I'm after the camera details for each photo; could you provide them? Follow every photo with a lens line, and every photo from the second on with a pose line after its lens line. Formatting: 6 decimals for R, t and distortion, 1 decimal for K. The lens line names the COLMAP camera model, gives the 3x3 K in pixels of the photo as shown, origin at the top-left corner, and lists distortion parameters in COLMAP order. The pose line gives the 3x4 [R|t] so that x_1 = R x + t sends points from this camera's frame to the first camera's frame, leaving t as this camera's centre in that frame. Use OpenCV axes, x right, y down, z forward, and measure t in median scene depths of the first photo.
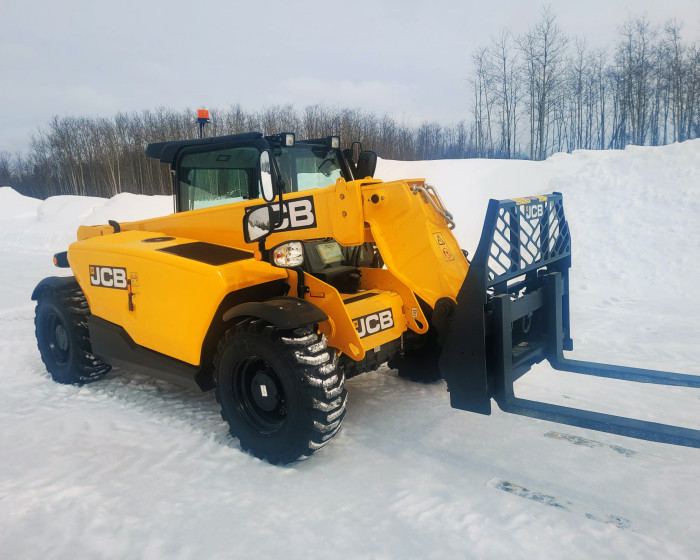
lens RADIAL K [[556.7, 0, 341.1], [0, 556.7, 257.4], [0, 0, 1]] dist [0.057909, -0.041467]
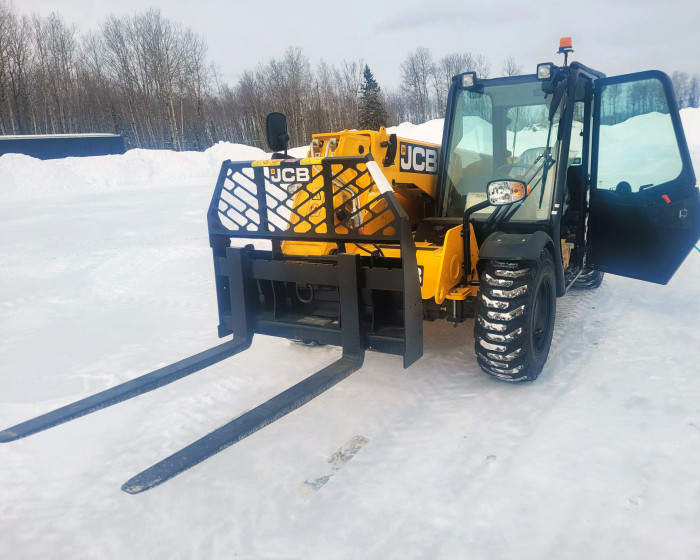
lens RADIAL K [[556.1, 0, 368.4], [0, 556.1, 263.3], [0, 0, 1]] dist [0.042130, -0.015336]
pose [[0.167372, 0.239984, -0.956240, 1.279118], [-0.078530, 0.970085, 0.229714, -0.162296], [0.982761, 0.036646, 0.181211, 0.965732]]
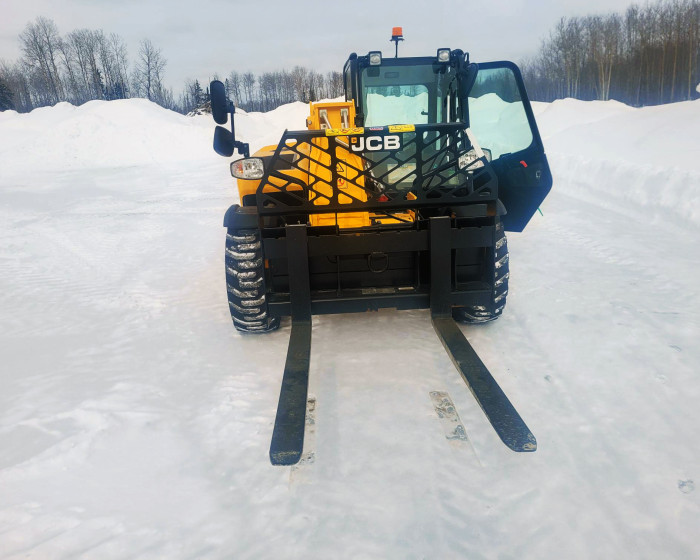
lens RADIAL K [[556.7, 0, 341.1], [0, 556.7, 257.4], [0, 0, 1]] dist [0.057909, -0.041467]
pose [[0.661662, 0.201140, -0.722320, 0.999215], [-0.079219, 0.976708, 0.199412, -0.077845], [0.745605, -0.074722, 0.662185, 0.344219]]
